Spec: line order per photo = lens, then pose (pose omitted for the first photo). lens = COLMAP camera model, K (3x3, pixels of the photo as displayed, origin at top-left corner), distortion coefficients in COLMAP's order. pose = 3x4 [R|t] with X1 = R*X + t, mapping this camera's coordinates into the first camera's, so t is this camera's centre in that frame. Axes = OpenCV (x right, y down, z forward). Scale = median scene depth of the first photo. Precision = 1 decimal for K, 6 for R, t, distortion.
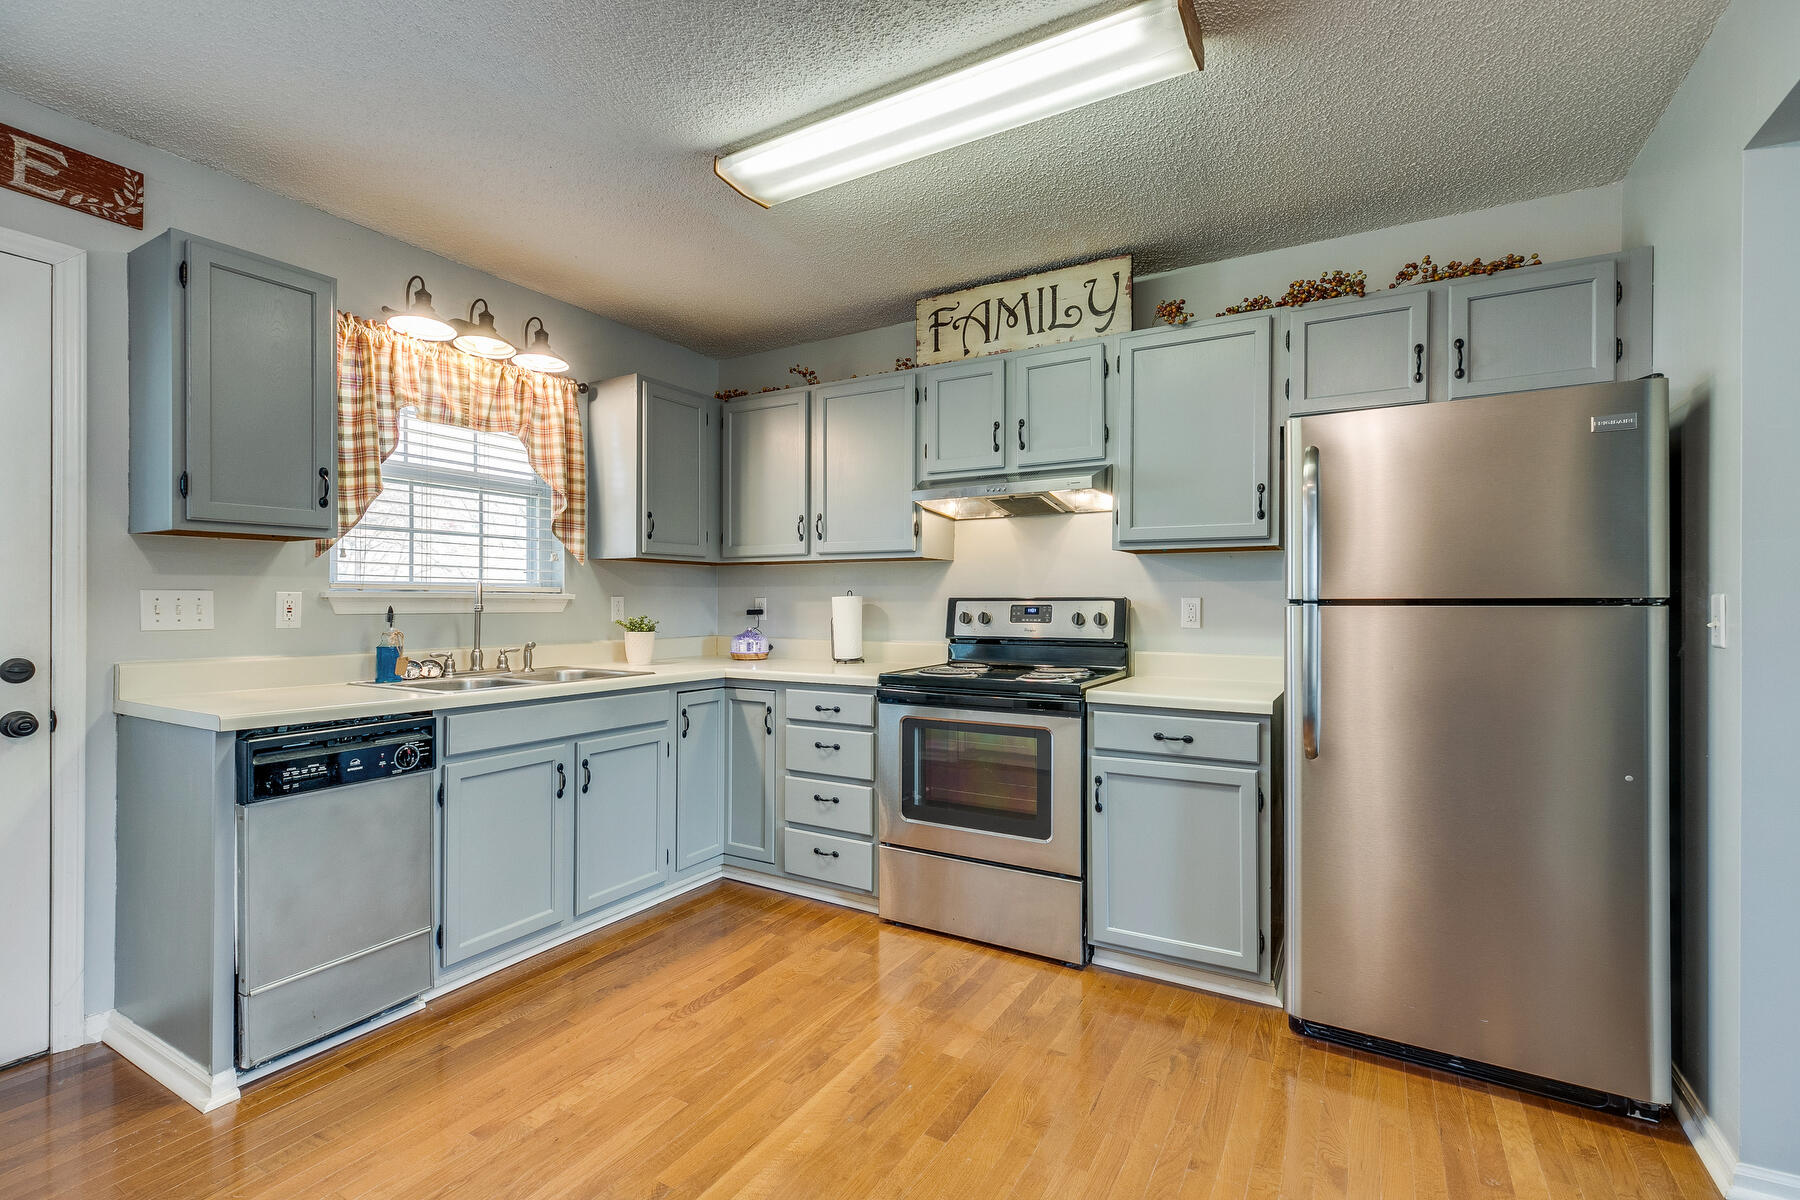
lens RADIAL K [[804.5, 0, 898.3], [0, 804.5, 601.4], [0, 0, 1]] dist [0.005337, 0.000025]
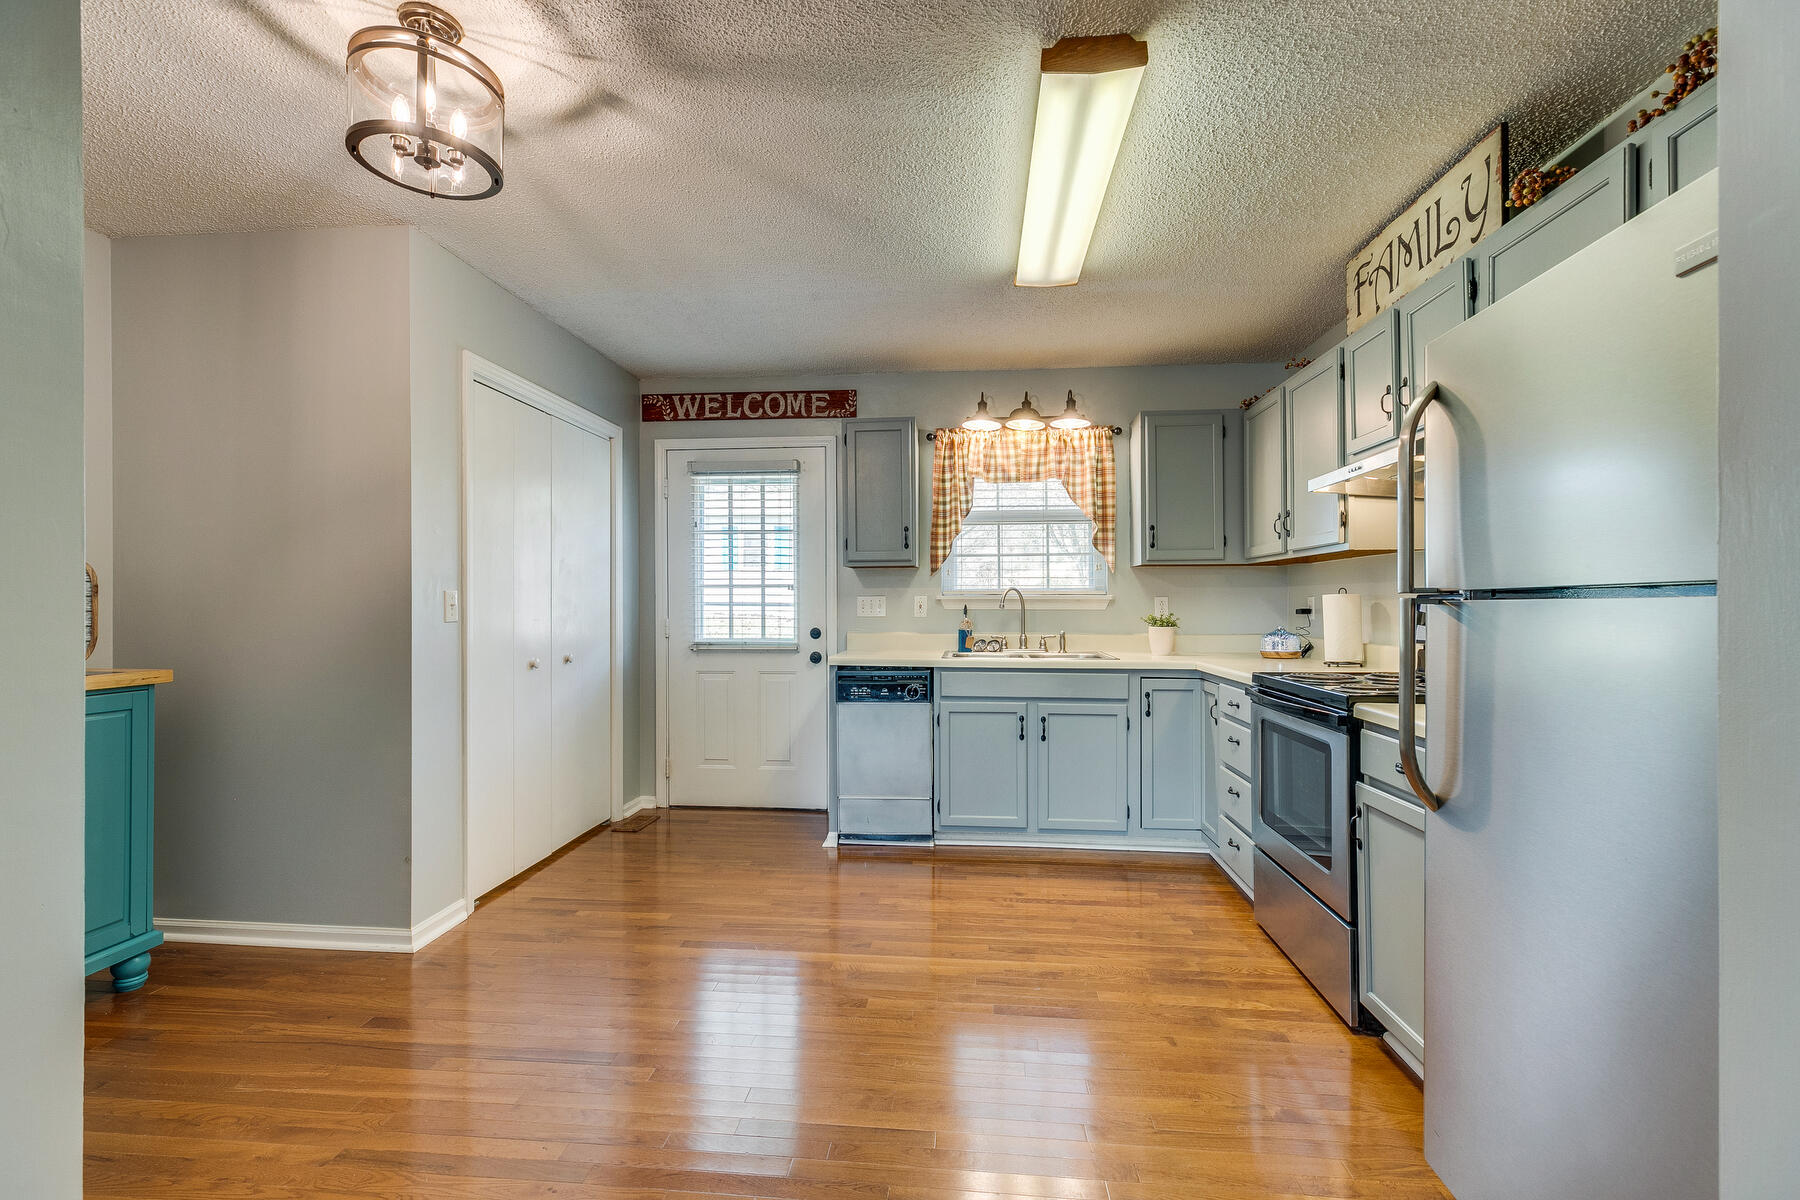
lens RADIAL K [[804.5, 0, 896.0], [0, 804.5, 601.8], [0, 0, 1]] dist [0.005337, 0.000025]
pose [[0.425112, -0.004409, -0.905130, 0.690577], [0.002306, 0.999990, -0.003788, 0.005625], [0.905138, -0.000477, 0.425118, 0.179366]]
